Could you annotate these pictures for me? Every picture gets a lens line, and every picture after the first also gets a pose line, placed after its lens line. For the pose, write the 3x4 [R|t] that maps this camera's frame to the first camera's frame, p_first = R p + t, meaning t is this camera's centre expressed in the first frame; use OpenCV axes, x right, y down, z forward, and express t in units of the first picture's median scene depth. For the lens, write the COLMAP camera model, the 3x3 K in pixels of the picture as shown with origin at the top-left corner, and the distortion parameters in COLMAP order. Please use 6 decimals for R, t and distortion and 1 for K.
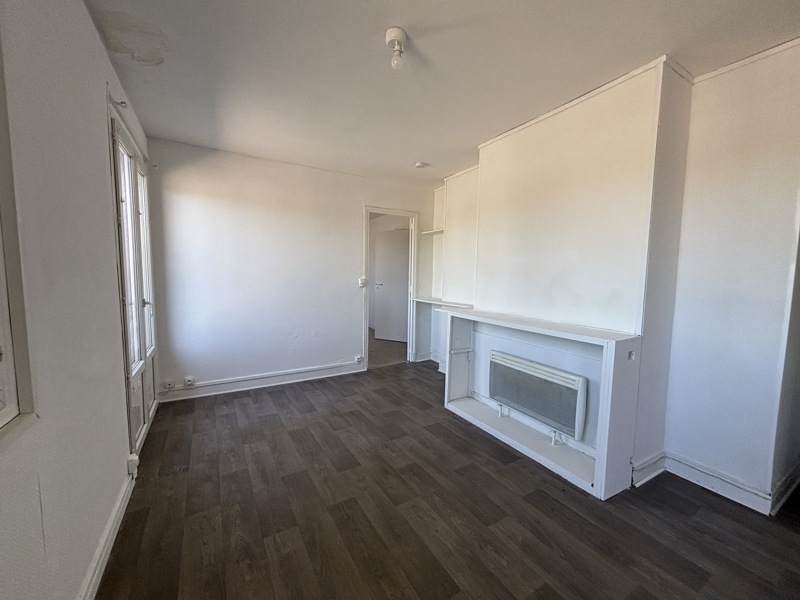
lens RADIAL K [[322.0, 0, 398.5], [0, 322.0, 299.2], [0, 0, 1]] dist [-0.000380, -0.000676]
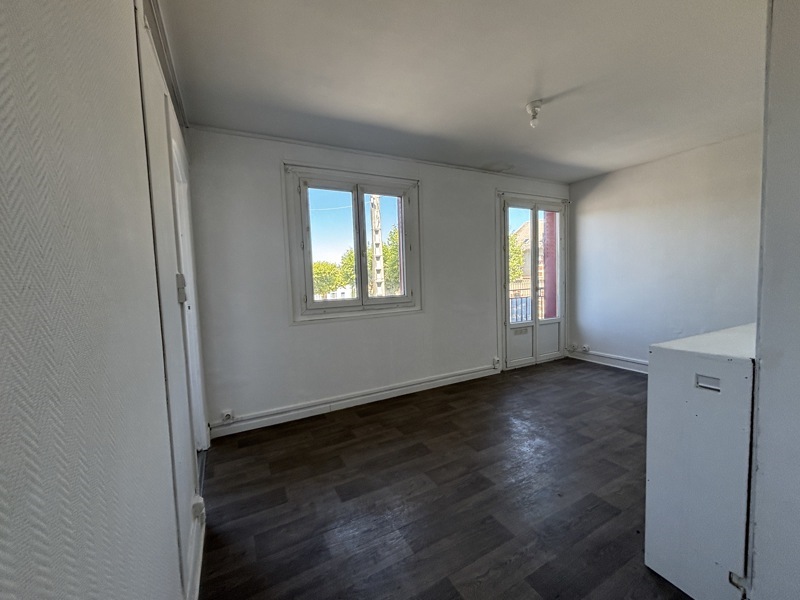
lens RADIAL K [[322.0, 0, 398.5], [0, 322.0, 299.2], [0, 0, 1]] dist [-0.000380, -0.000676]
pose [[-0.052104, 0.051304, -0.997323, 0.923702], [-0.049195, 0.997335, 0.053875, 0.009896], [0.997429, 0.051871, -0.049442, 0.301356]]
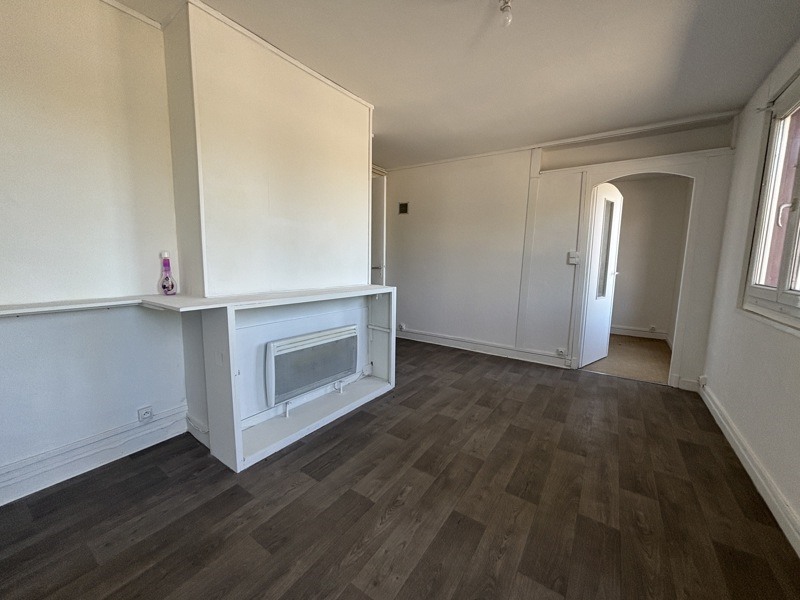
lens RADIAL K [[322.0, 0, 398.5], [0, 322.0, 299.2], [0, 0, 1]] dist [-0.000380, -0.000676]
pose [[-0.426159, -0.138054, 0.894053, -0.508038], [0.050123, 0.983166, 0.175705, -0.059002], [-0.903259, 0.119690, -0.412065, 1.079030]]
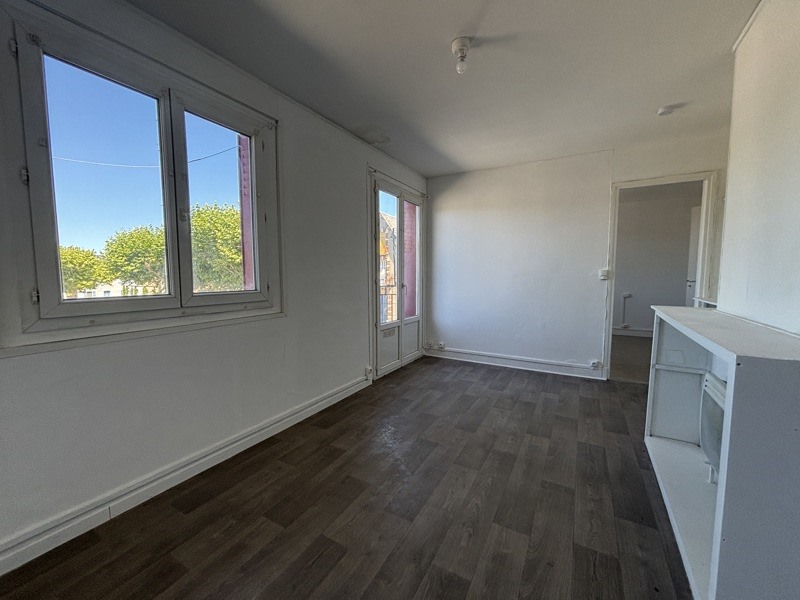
lens RADIAL K [[322.0, 0, 398.5], [0, 322.0, 299.2], [0, 0, 1]] dist [-0.000380, -0.000676]
pose [[0.489851, 0.052715, -0.870211, 0.552566], [-0.064063, 0.997648, 0.024373, 0.040381], [0.869449, 0.043809, 0.492076, 0.172497]]
